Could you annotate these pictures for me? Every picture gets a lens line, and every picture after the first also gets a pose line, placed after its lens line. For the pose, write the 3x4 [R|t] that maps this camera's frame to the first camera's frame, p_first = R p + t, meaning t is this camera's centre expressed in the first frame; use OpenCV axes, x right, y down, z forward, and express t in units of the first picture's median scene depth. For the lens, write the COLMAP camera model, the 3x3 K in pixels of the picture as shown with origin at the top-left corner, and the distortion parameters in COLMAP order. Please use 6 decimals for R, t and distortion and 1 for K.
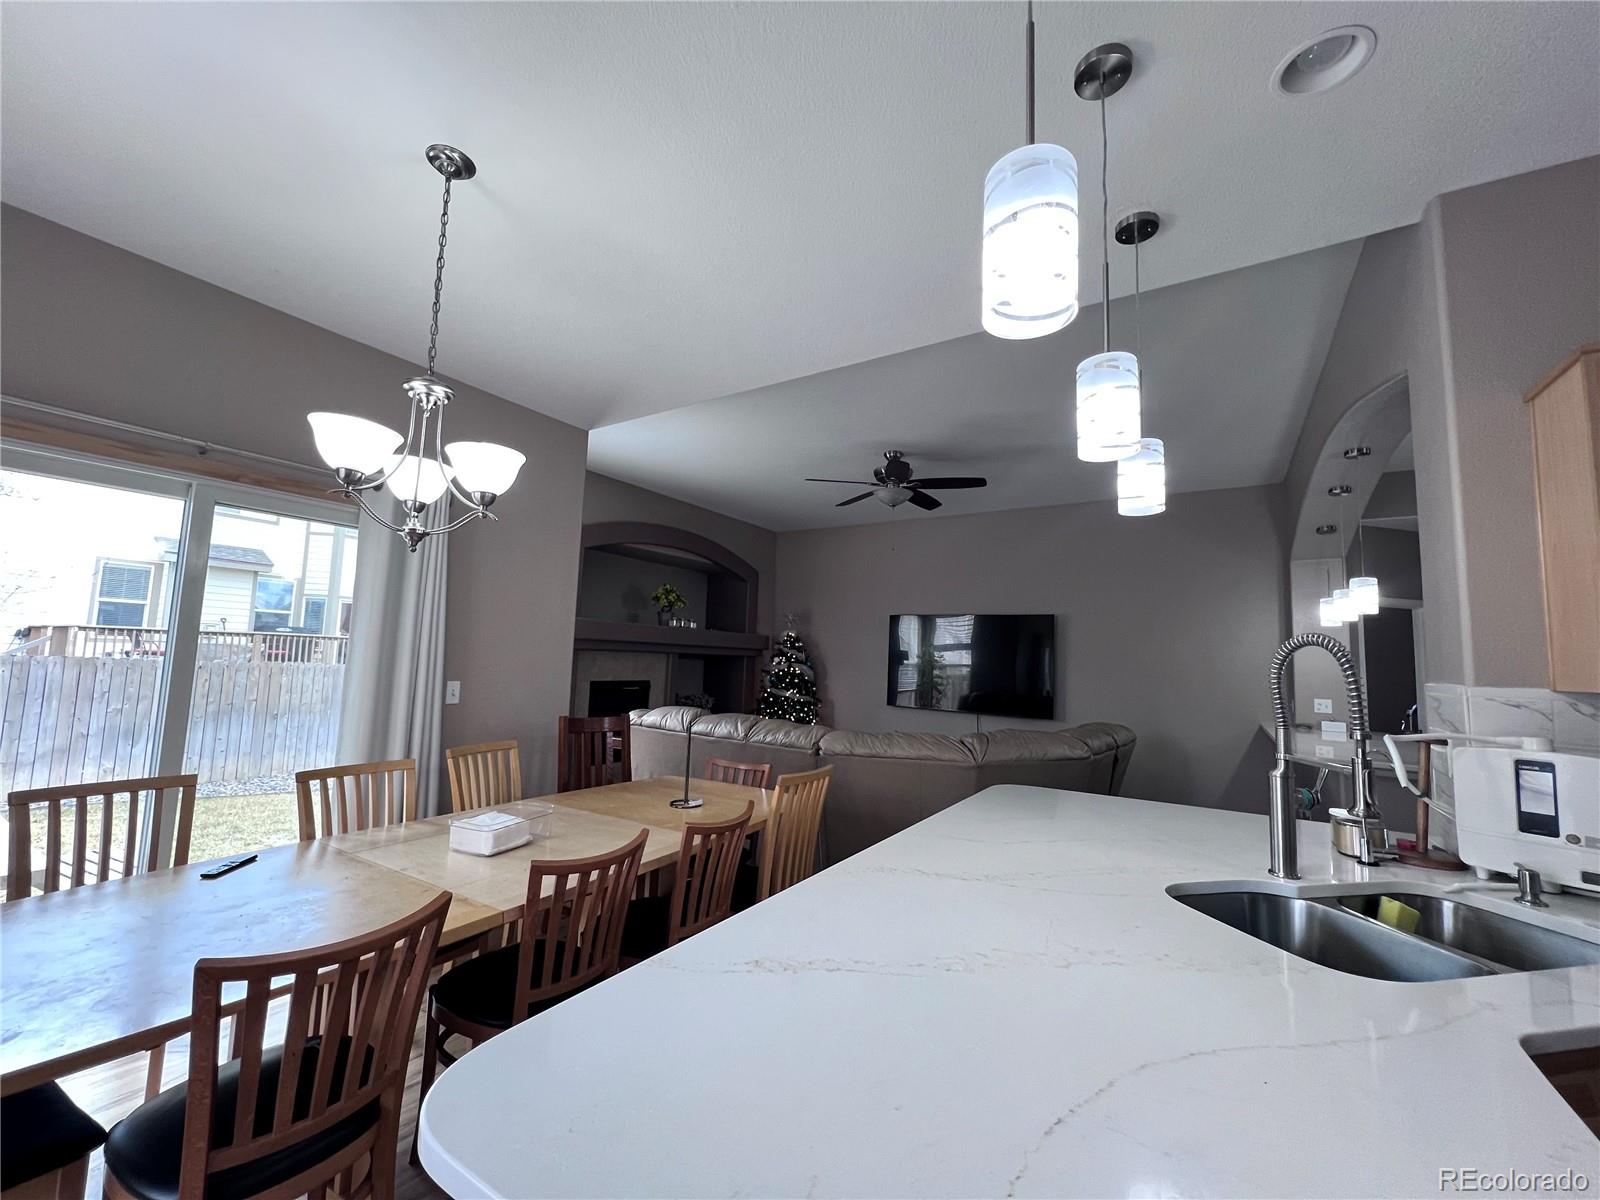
lens RADIAL K [[643.9, 0, 800.0], [0, 643.9, 600.0], [0, 0, 1]] dist [-0.000028, 0.000272]
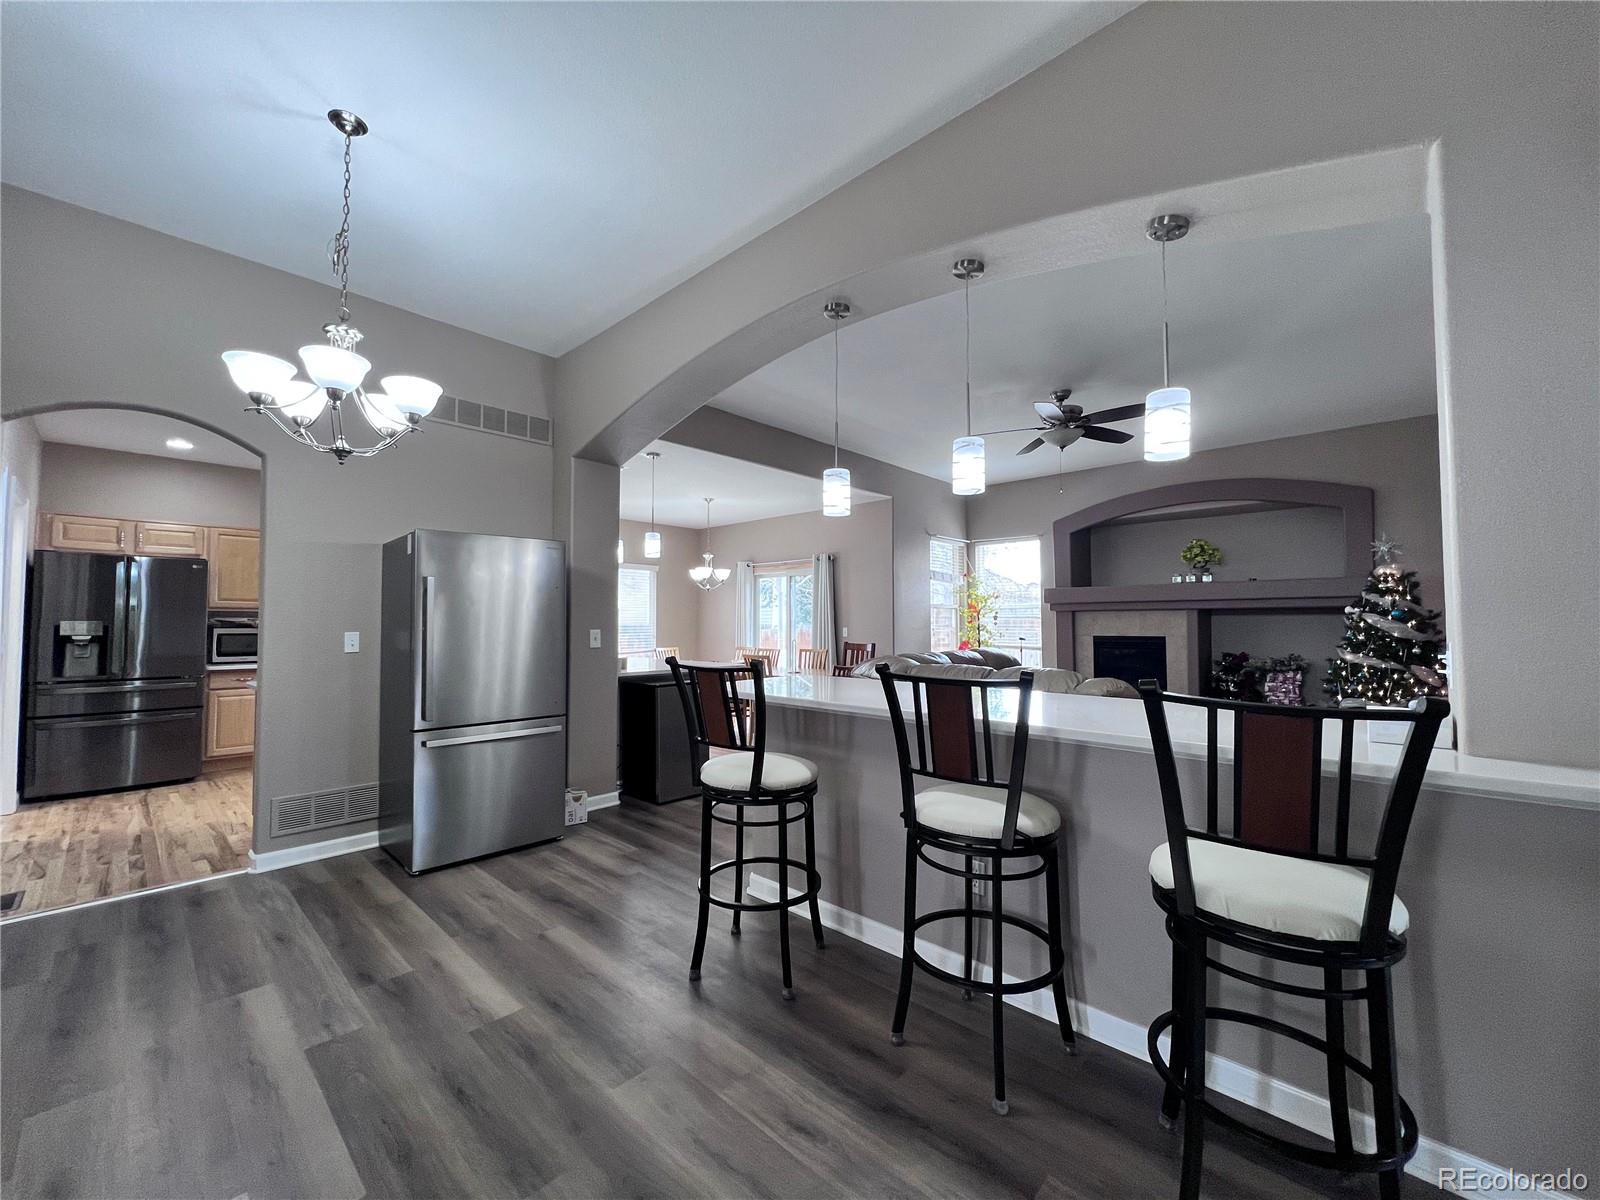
lens RADIAL K [[643.9, 0, 800.0], [0, 643.9, 600.0], [0, 0, 1]] dist [-0.000028, 0.000272]
pose [[-0.171158, -0.071616, -0.982637, 0.788440], [0.090304, 0.992016, -0.088029, 0.090233], [0.981096, -0.103803, -0.163324, 0.507619]]
